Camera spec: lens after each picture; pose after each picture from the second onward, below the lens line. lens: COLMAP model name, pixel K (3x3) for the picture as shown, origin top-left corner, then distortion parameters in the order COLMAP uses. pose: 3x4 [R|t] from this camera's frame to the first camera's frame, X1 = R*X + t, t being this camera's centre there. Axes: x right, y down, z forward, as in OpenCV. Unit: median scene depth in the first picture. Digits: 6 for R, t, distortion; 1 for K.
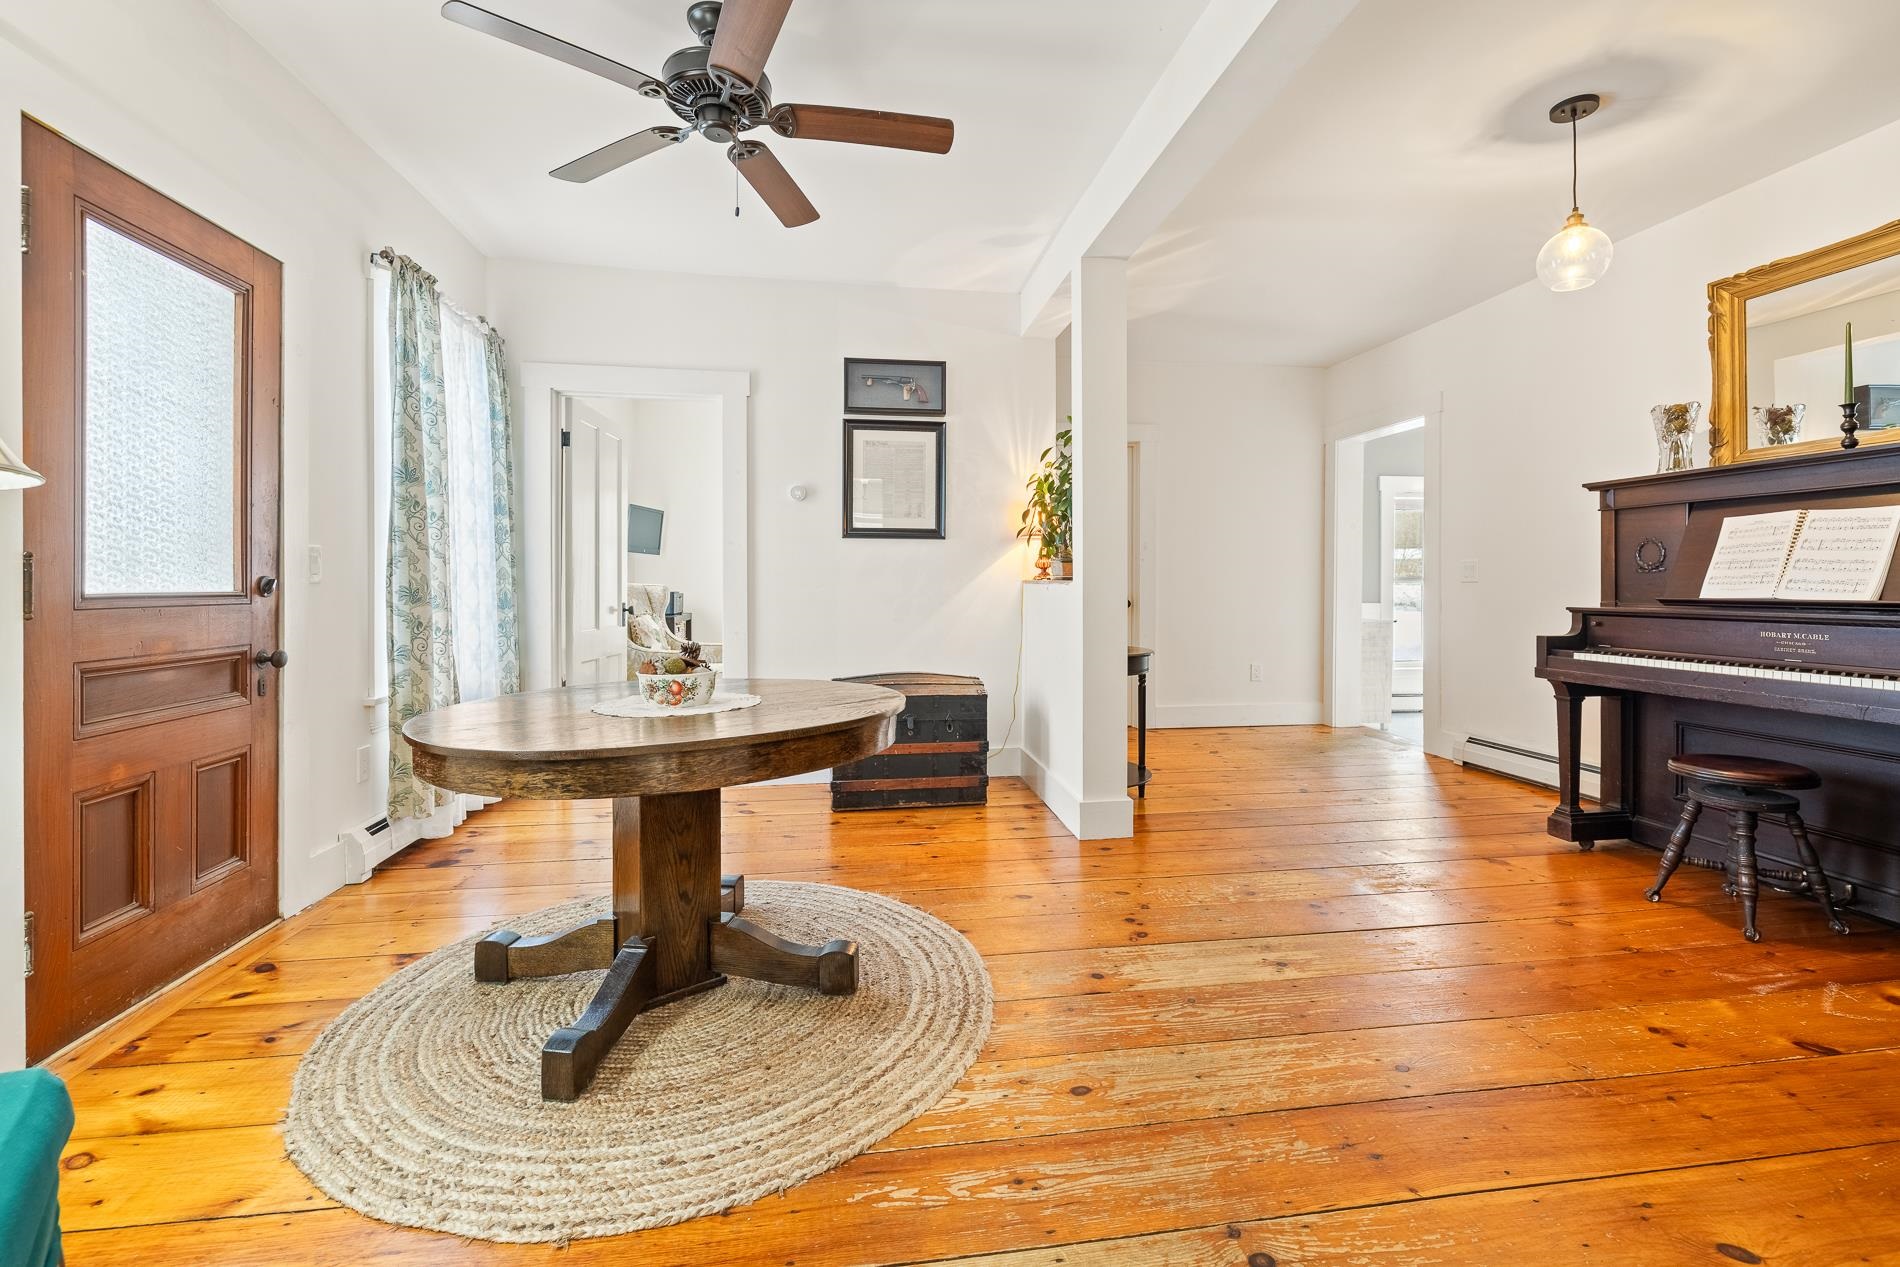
lens RADIAL K [[831.8, 0, 953.0], [0, 831.8, 584.2], [0, 0, 1]] dist [-0.000657, -0.000219]
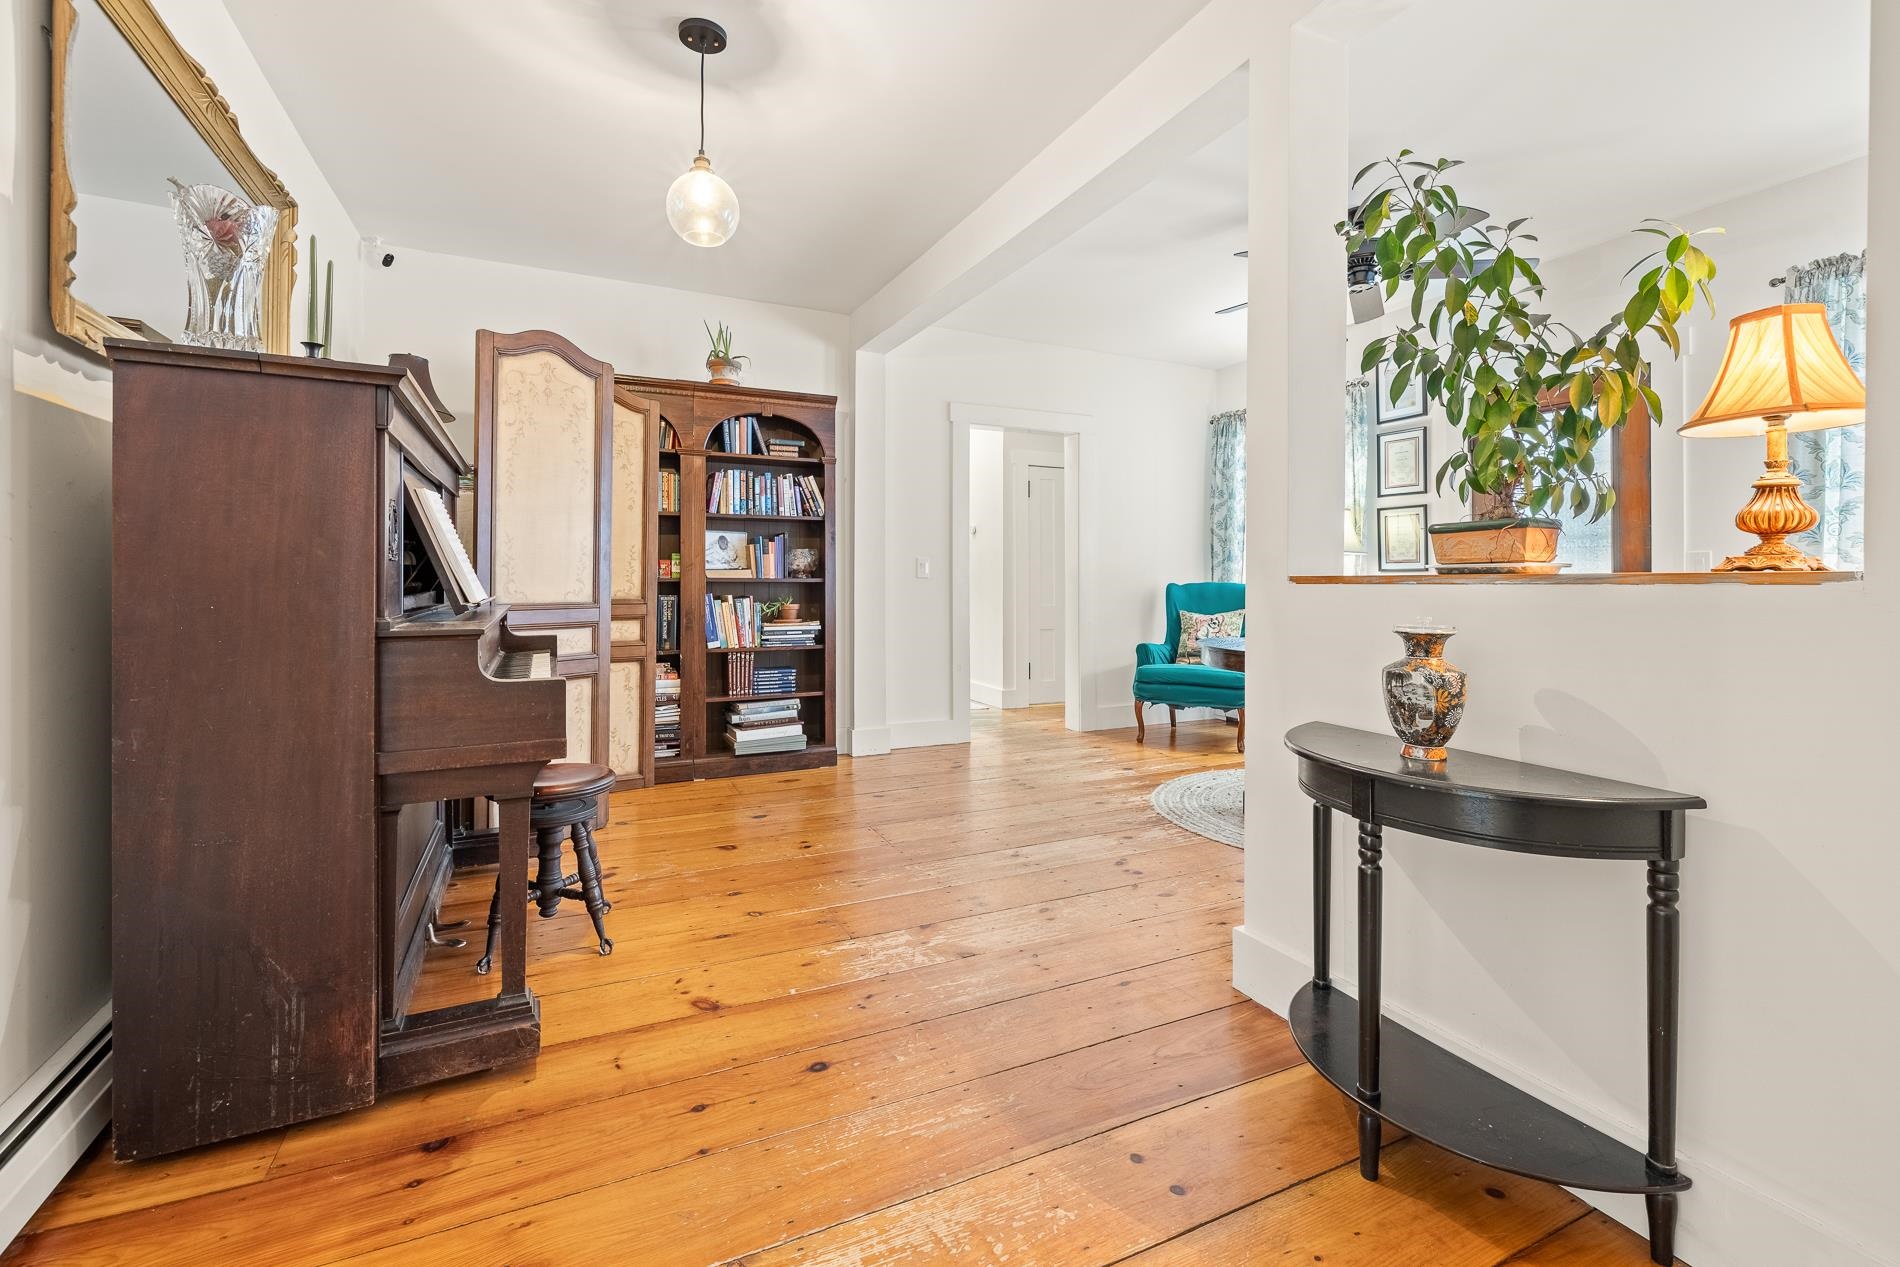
lens RADIAL K [[831.8, 0, 953.0], [0, 831.8, 584.2], [0, 0, 1]] dist [-0.000657, -0.000219]
pose [[-0.955944, 0.000085, -0.293550, 0.850791], [-0.002092, 0.999973, 0.007103, -0.003635], [0.293542, 0.007404, -0.955917, 2.164602]]
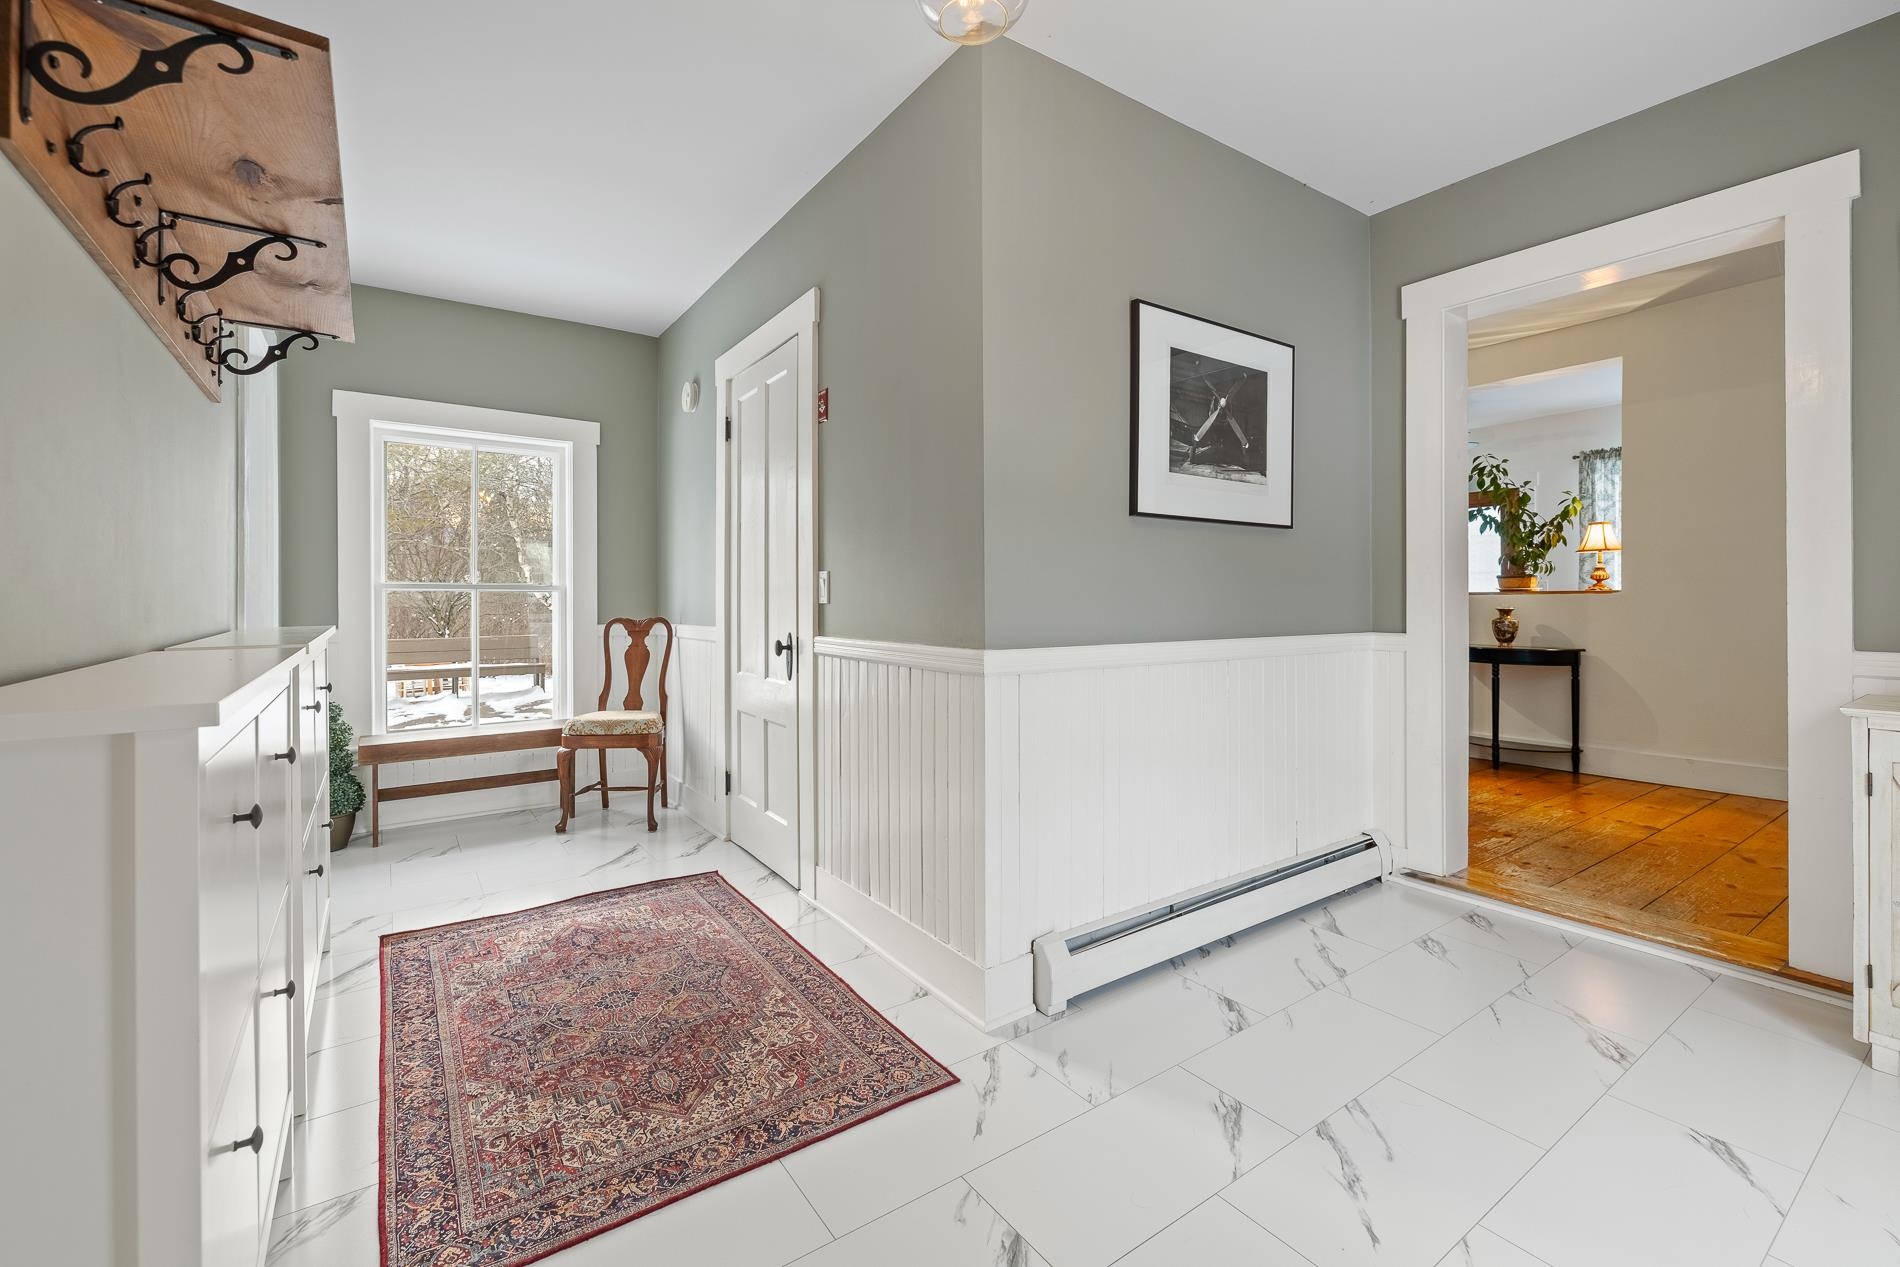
lens RADIAL K [[831.8, 0, 953.0], [0, 831.8, 584.2], [0, 0, 1]] dist [-0.000657, -0.000219]
pose [[-0.889715, -0.005506, -0.456484, 2.496965], [-0.002868, 0.999975, -0.006472, -0.007351], [0.456508, -0.004449, -0.889708, 2.883297]]
